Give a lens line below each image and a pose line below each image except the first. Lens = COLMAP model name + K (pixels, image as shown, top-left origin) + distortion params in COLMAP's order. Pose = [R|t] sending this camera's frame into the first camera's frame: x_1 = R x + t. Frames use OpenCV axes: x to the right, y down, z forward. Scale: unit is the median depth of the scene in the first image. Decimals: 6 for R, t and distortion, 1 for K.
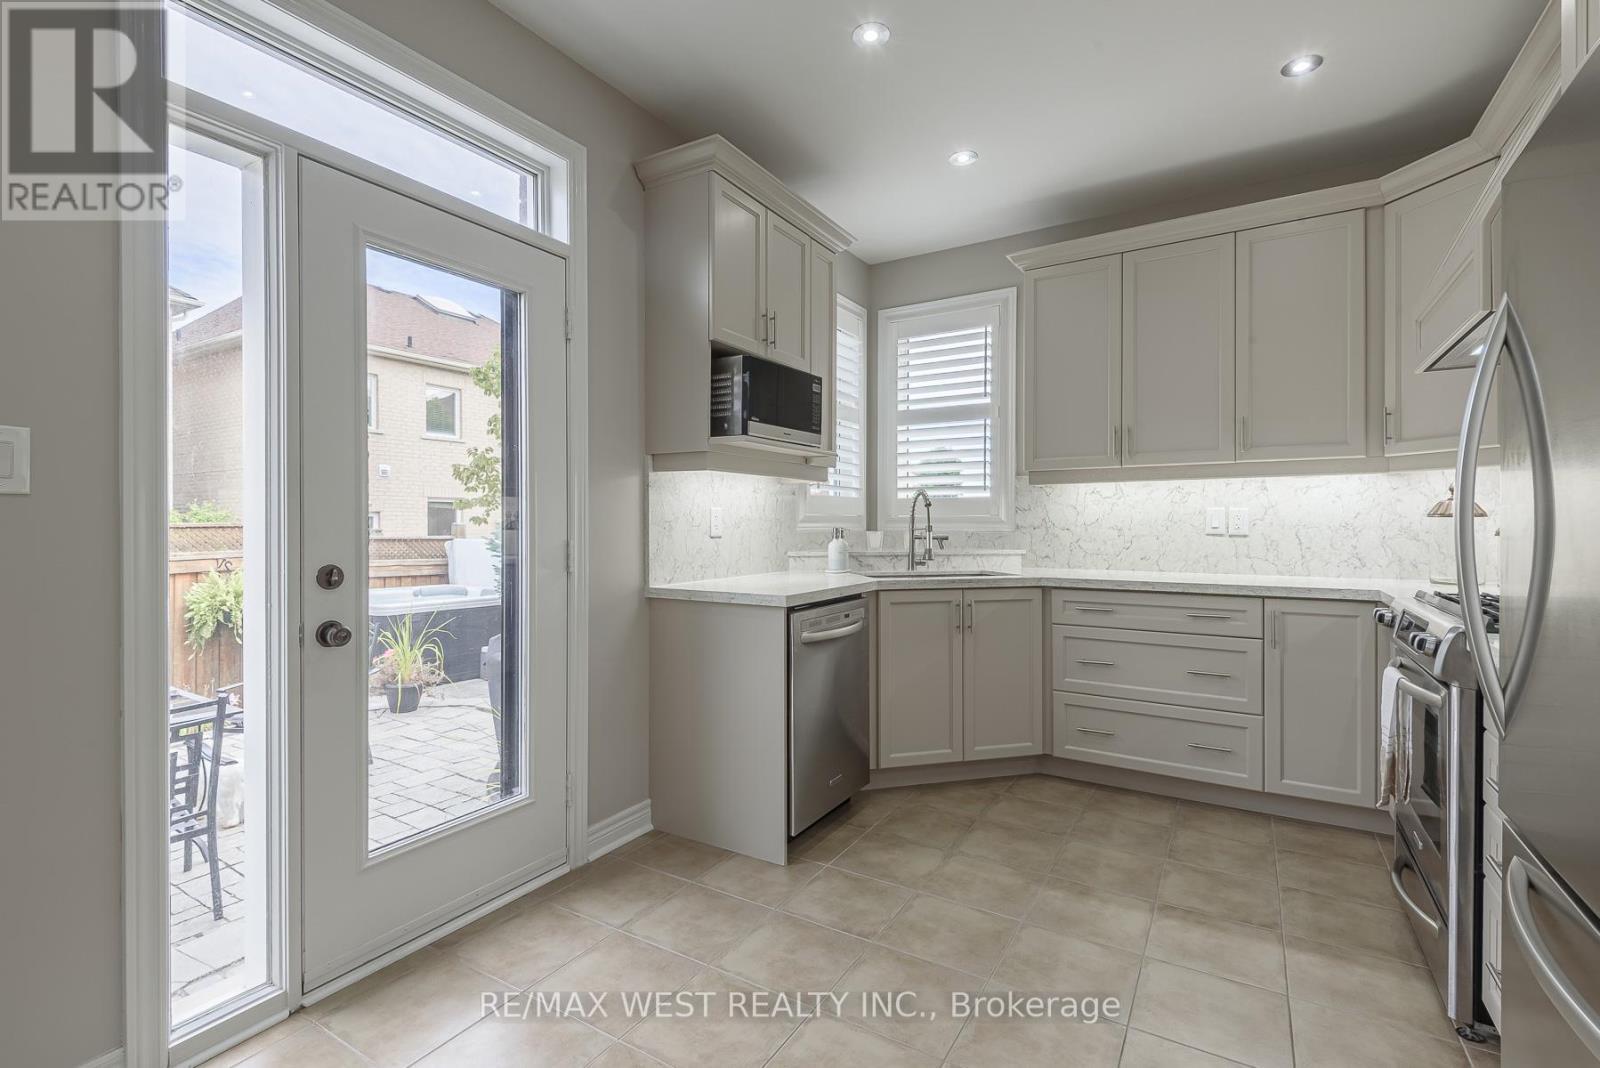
lens RADIAL K [[721.5, 0, 797.4], [0, 721.5, 519.5], [0, 0, 1]] dist [0.003187, 0.000075]
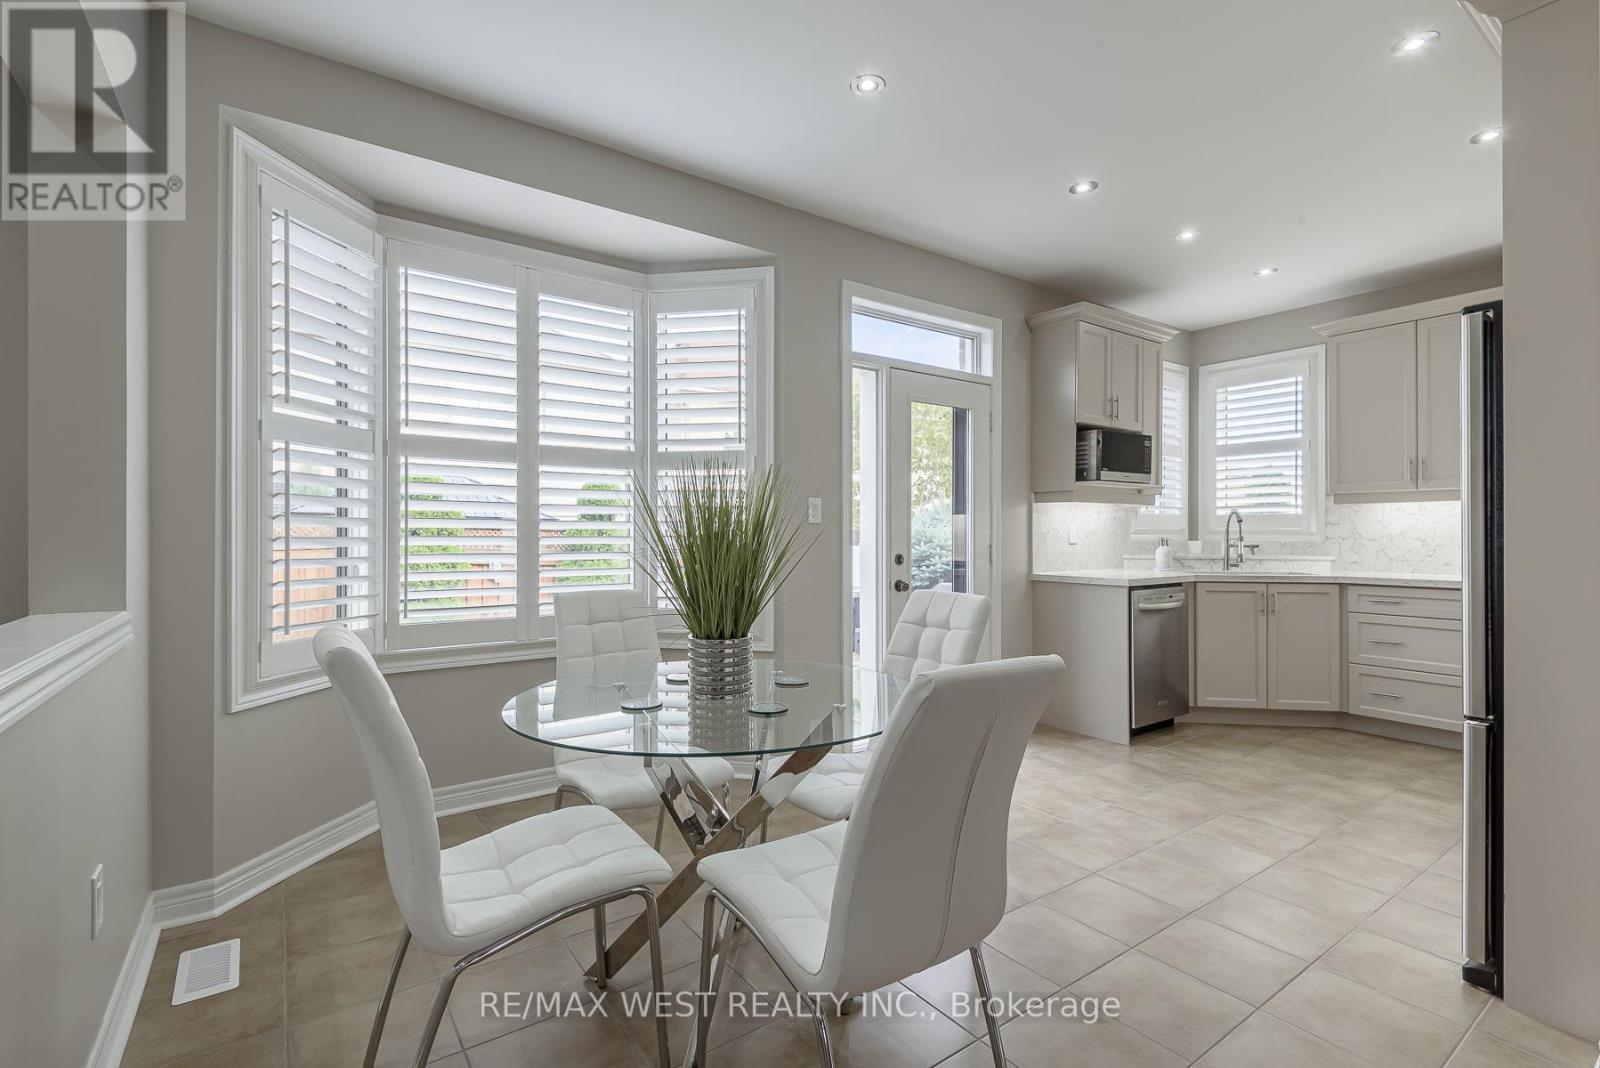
lens RADIAL K [[721.6, 0, 790.0], [0, 721.6, 531.1], [0, 0, 1]] dist [0.023824, -0.024345]
pose [[0.914963, -0.000602, -0.403538, -0.044323], [0.001206, 0.999999, 0.001242, -0.005067], [0.403537, -0.001623, 0.914962, -0.649382]]
